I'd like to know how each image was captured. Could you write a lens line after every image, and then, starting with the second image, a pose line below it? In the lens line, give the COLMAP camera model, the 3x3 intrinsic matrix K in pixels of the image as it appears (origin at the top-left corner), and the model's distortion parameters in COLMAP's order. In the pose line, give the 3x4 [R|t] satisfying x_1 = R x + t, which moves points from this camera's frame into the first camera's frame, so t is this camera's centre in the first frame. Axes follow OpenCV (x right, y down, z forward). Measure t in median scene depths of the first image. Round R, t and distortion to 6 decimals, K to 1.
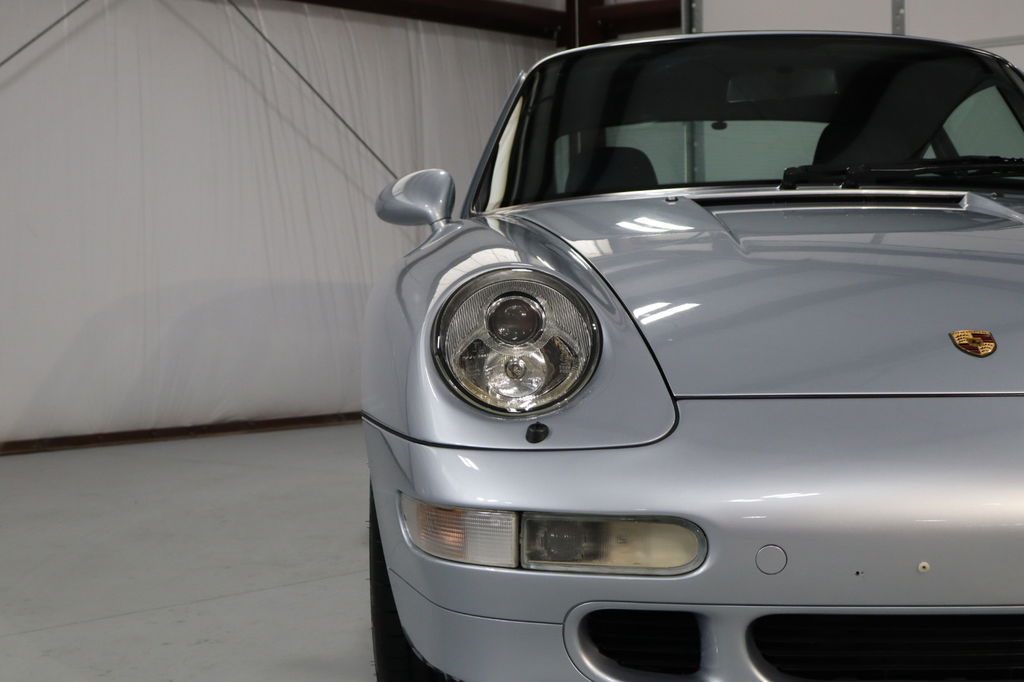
lens RADIAL K [[1821.4, 0, 512.0], [0, 1821.4, 341.0], [0, 0, 1]] dist [-0.007460, 0.063425]
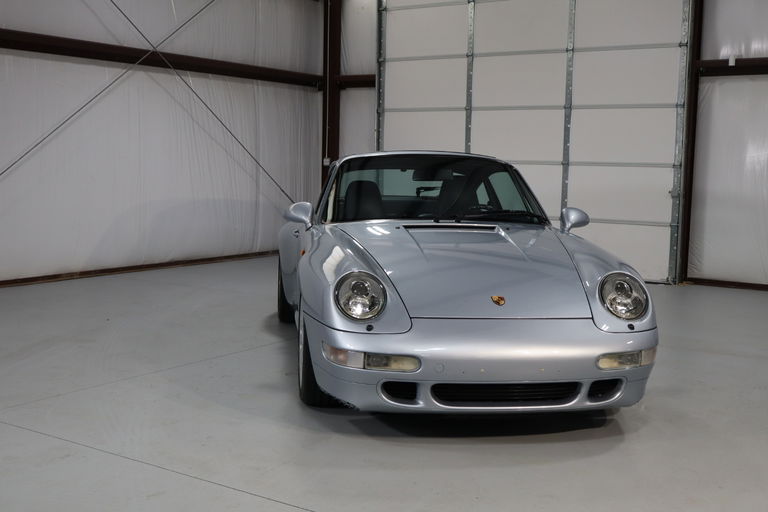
lens RADIAL K [[920.8, 0, 384.0], [0, 920.8, 256.0], [0, 0, 1]] dist [0.010447, 0.013760]
pose [[0.991120, 0.021363, 0.131246, -0.169796], [-0.030912, 0.996986, 0.071158, -0.185591], [-0.129330, -0.074583, 0.988793, -0.607556]]
